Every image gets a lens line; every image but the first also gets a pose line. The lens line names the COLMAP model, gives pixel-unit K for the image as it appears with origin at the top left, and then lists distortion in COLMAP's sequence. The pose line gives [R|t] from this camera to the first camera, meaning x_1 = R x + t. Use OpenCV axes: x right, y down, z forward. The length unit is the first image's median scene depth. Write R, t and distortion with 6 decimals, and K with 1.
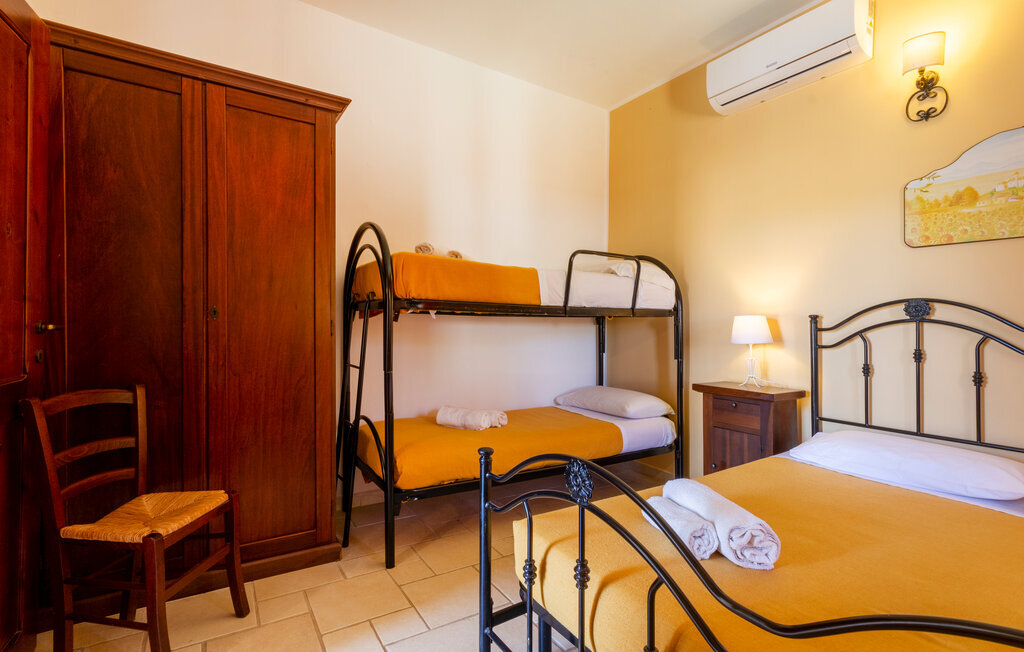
lens RADIAL K [[479.0, 0, 528.9], [0, 479.0, 327.2], [0, 0, 1]] dist [0.017879, 0.001445]
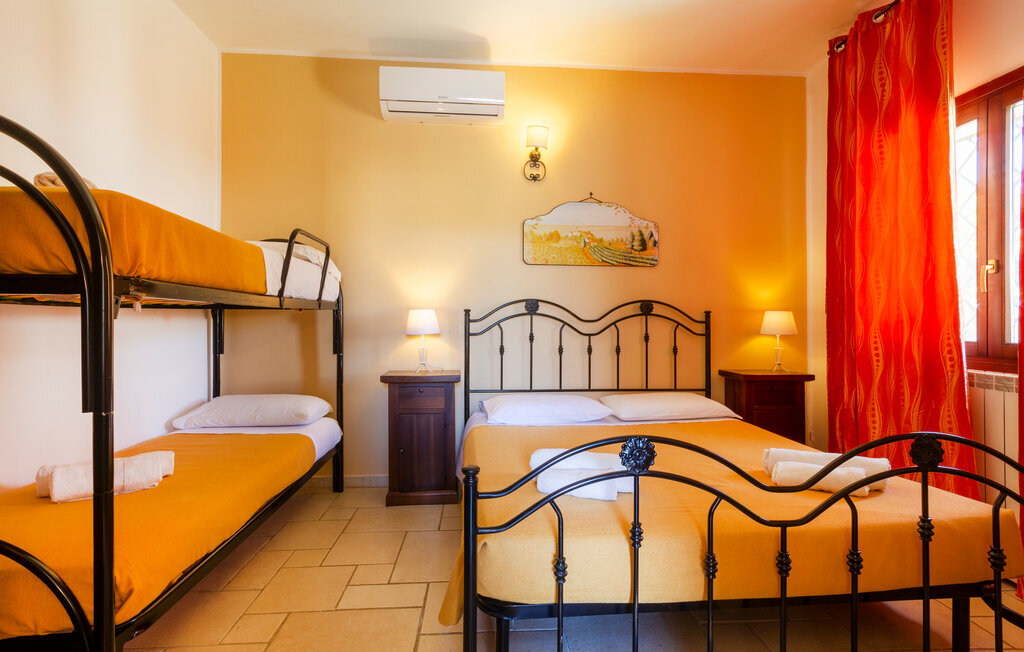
lens RADIAL K [[479.0, 0, 504.4], [0, 479.0, 314.0], [0, 0, 1]] dist [0.017879, 0.001445]
pose [[0.502385, -0.000258, 0.864644, -0.494363], [0.009720, 0.999938, -0.005349, -0.005915], [-0.864589, 0.011091, 0.502357, 0.322220]]
